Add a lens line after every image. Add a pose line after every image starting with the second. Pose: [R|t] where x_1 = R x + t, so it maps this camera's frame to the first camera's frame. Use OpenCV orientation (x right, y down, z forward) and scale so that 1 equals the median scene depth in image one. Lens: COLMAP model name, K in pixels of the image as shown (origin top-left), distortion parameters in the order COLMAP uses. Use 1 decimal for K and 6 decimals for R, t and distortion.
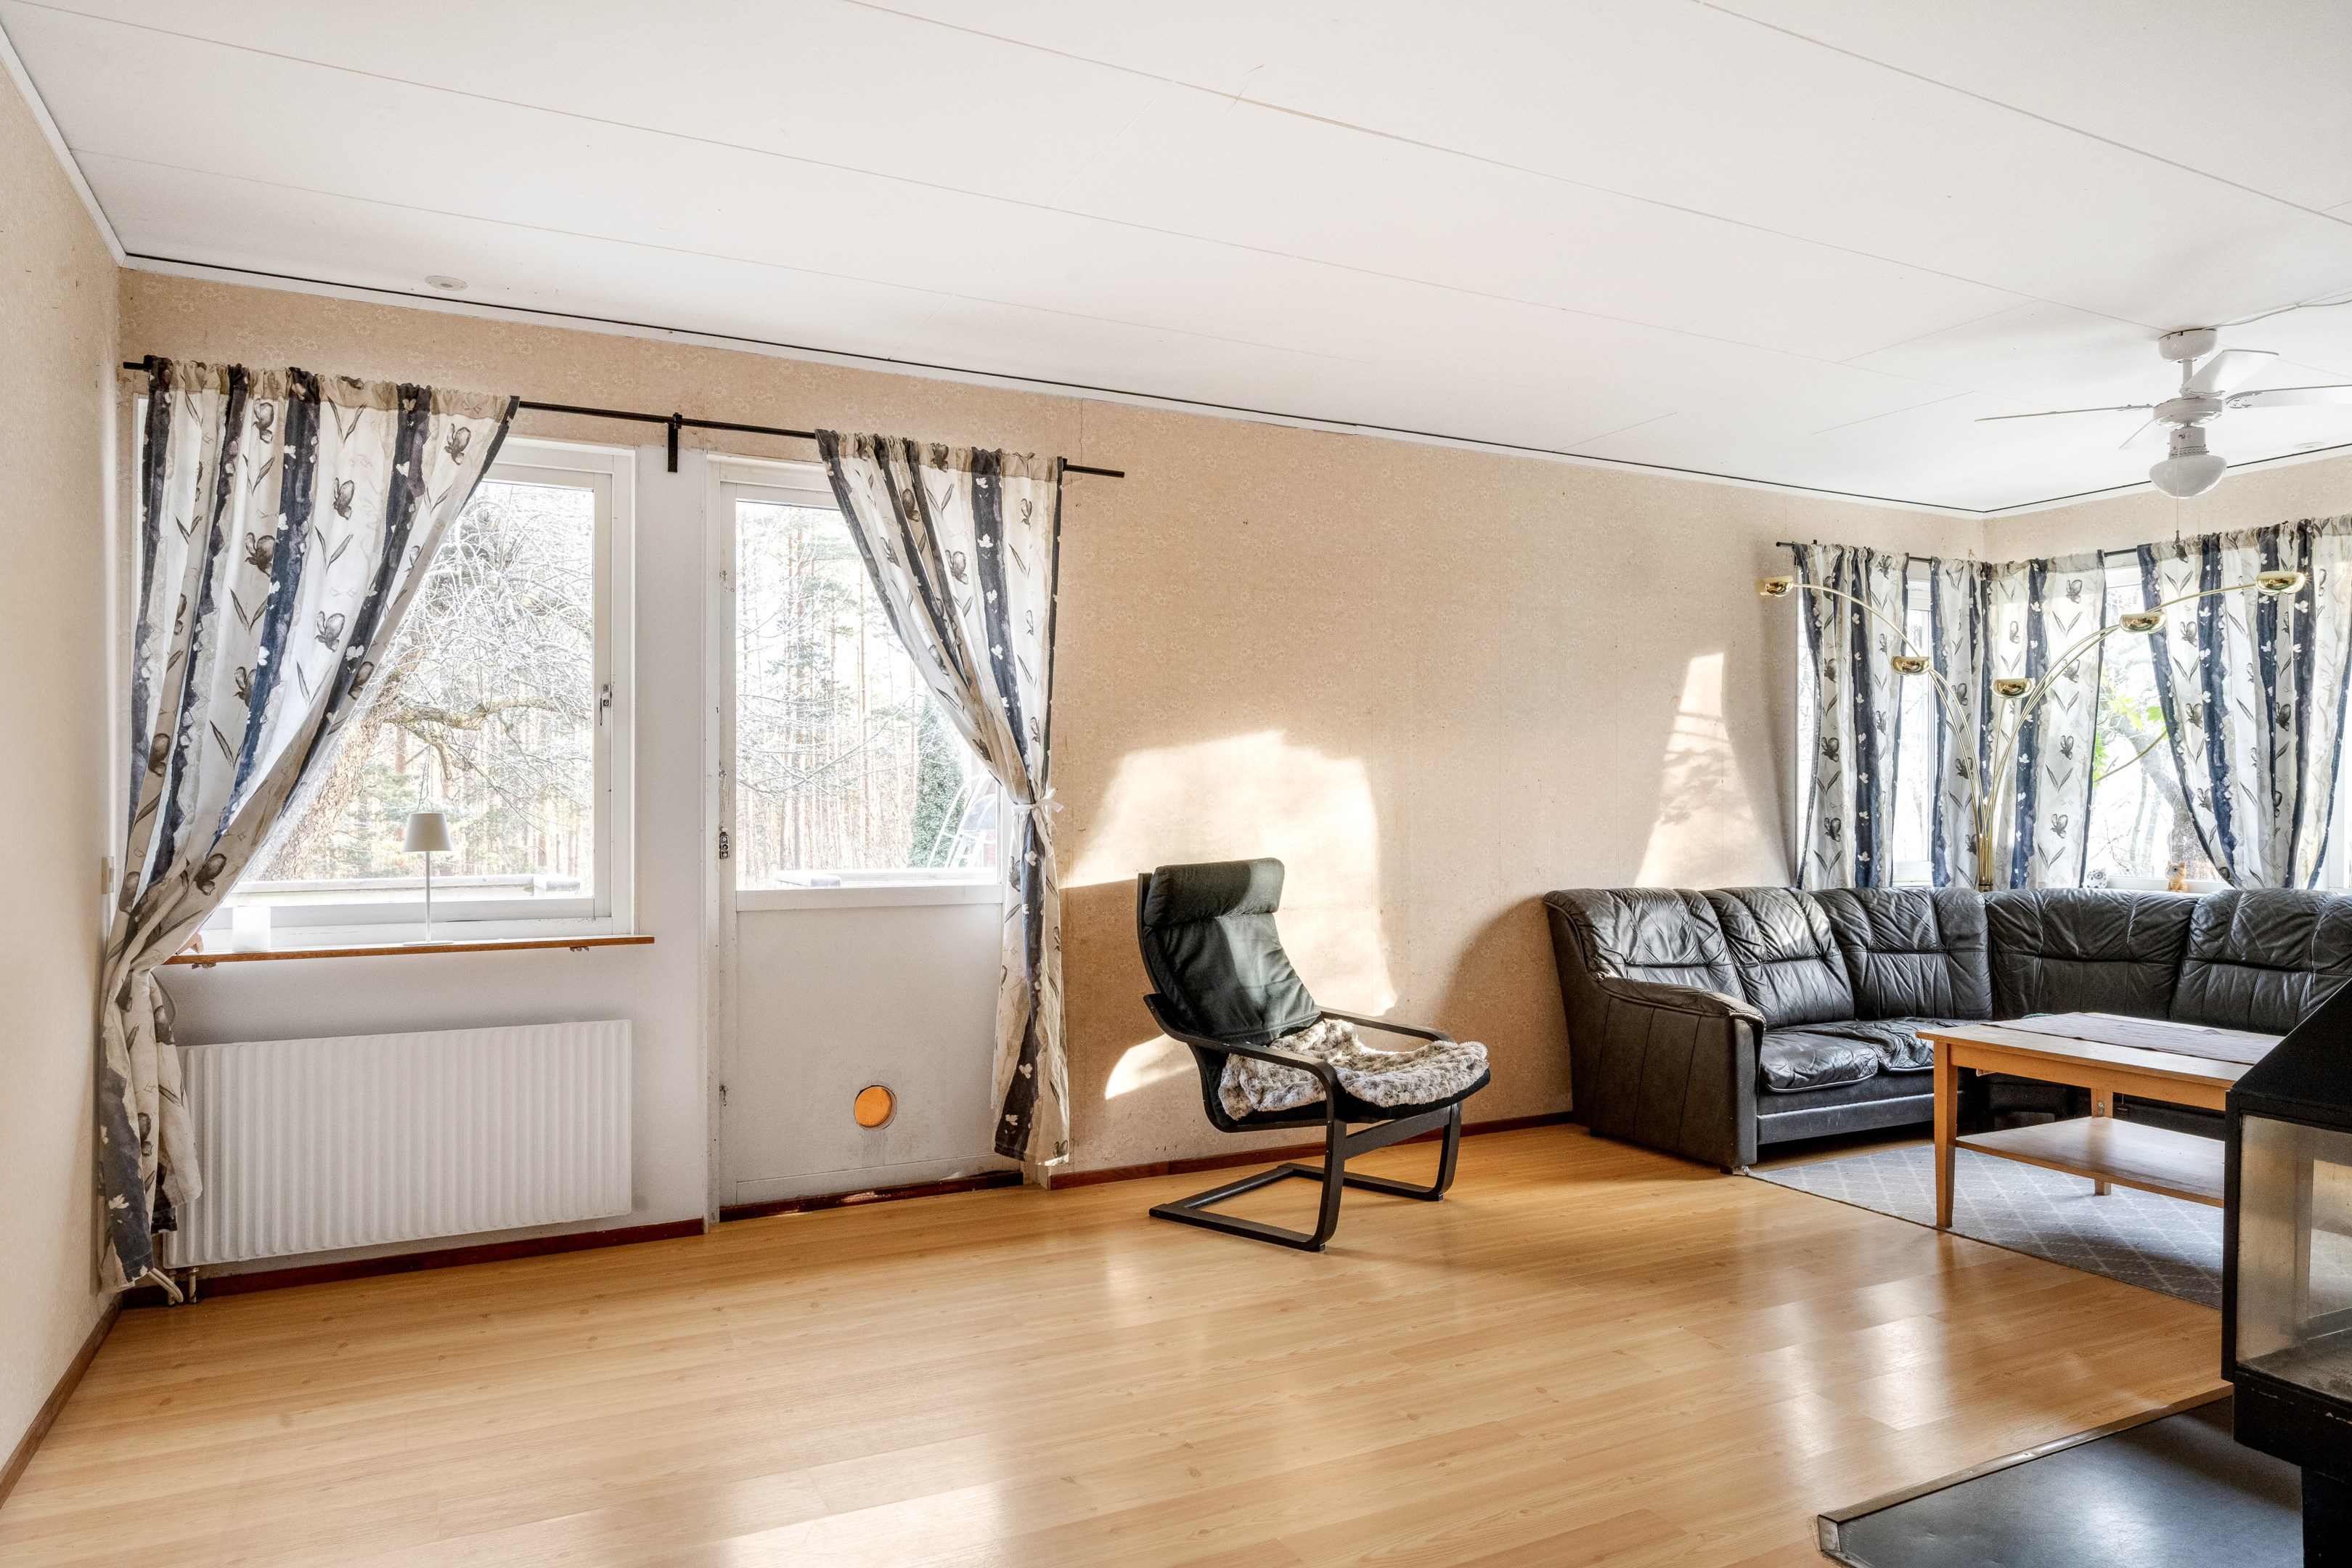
lens RADIAL K [[1514.2, 0, 1196.4], [0, 1514.2, 785.2], [0, 0, 1]] dist [-0.004365, -0.000566]
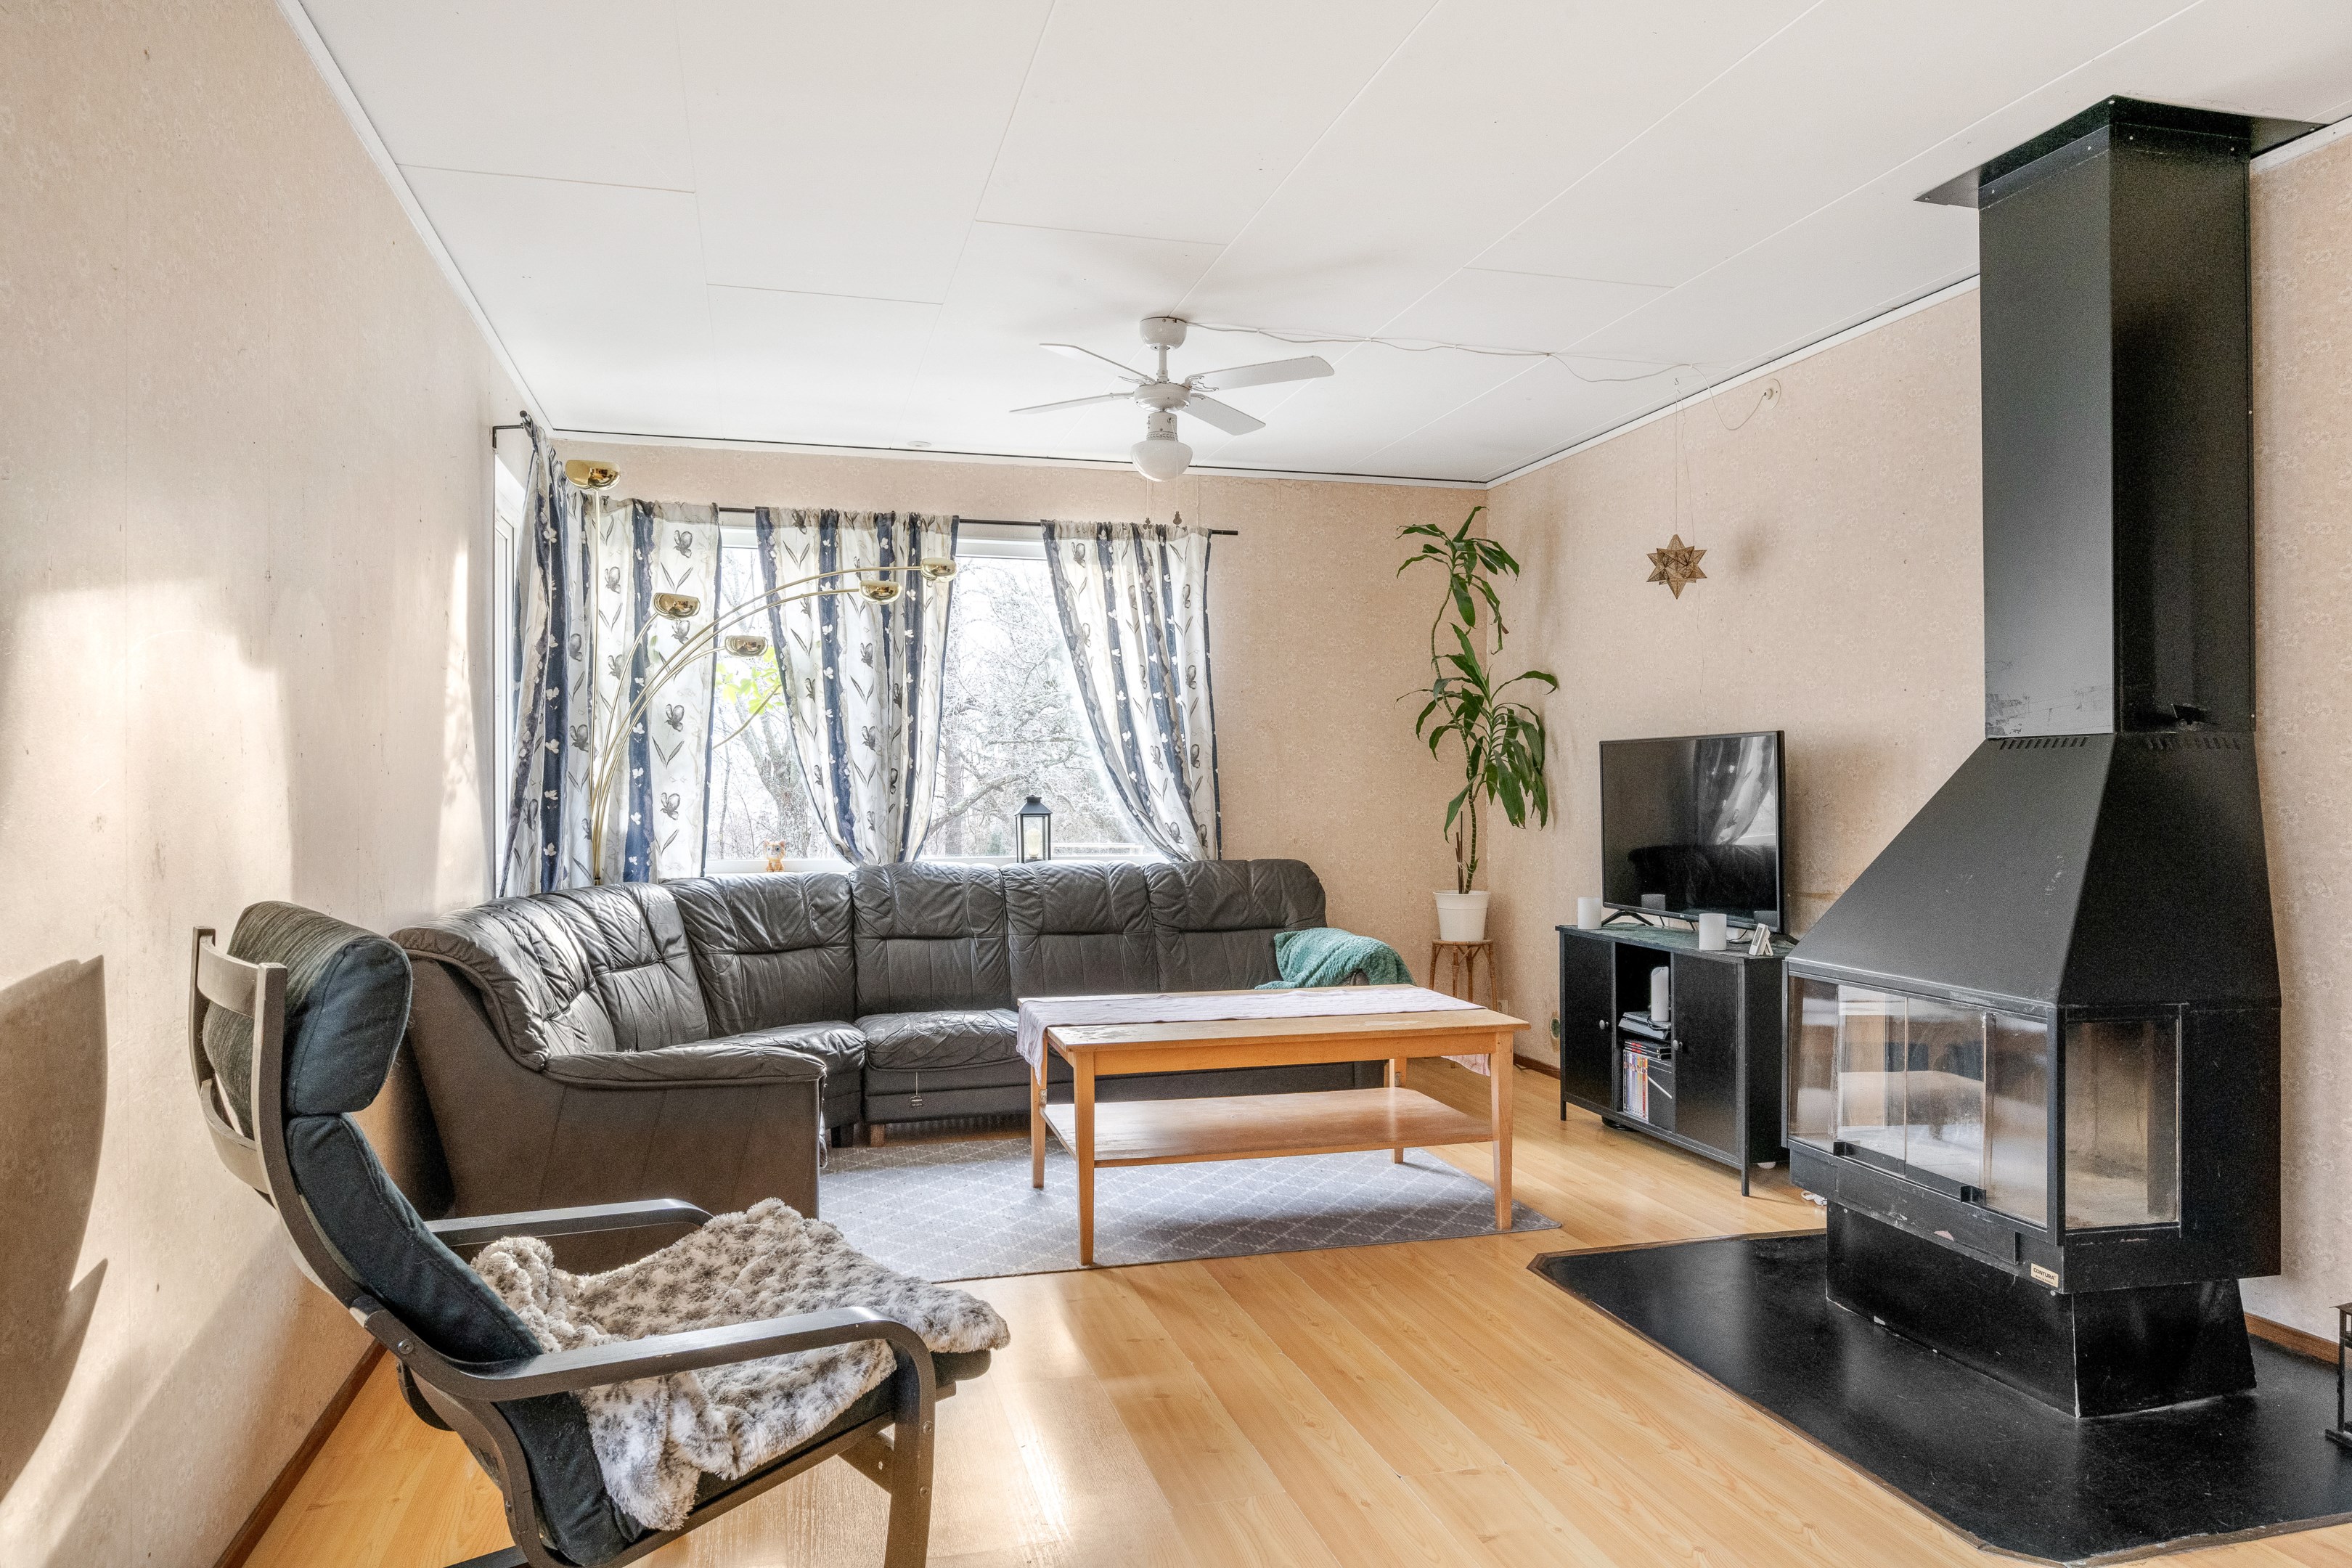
lens RADIAL K [[1514.2, 0, 1196.4], [0, 1514.2, 785.2], [0, 0, 1]] dist [-0.004365, -0.000566]
pose [[0.198788, -0.000093, 0.980042, -0.266809], [-0.010707, 0.999940, 0.002267, 0.010585], [-0.979984, -0.010944, 0.198775, 0.590844]]
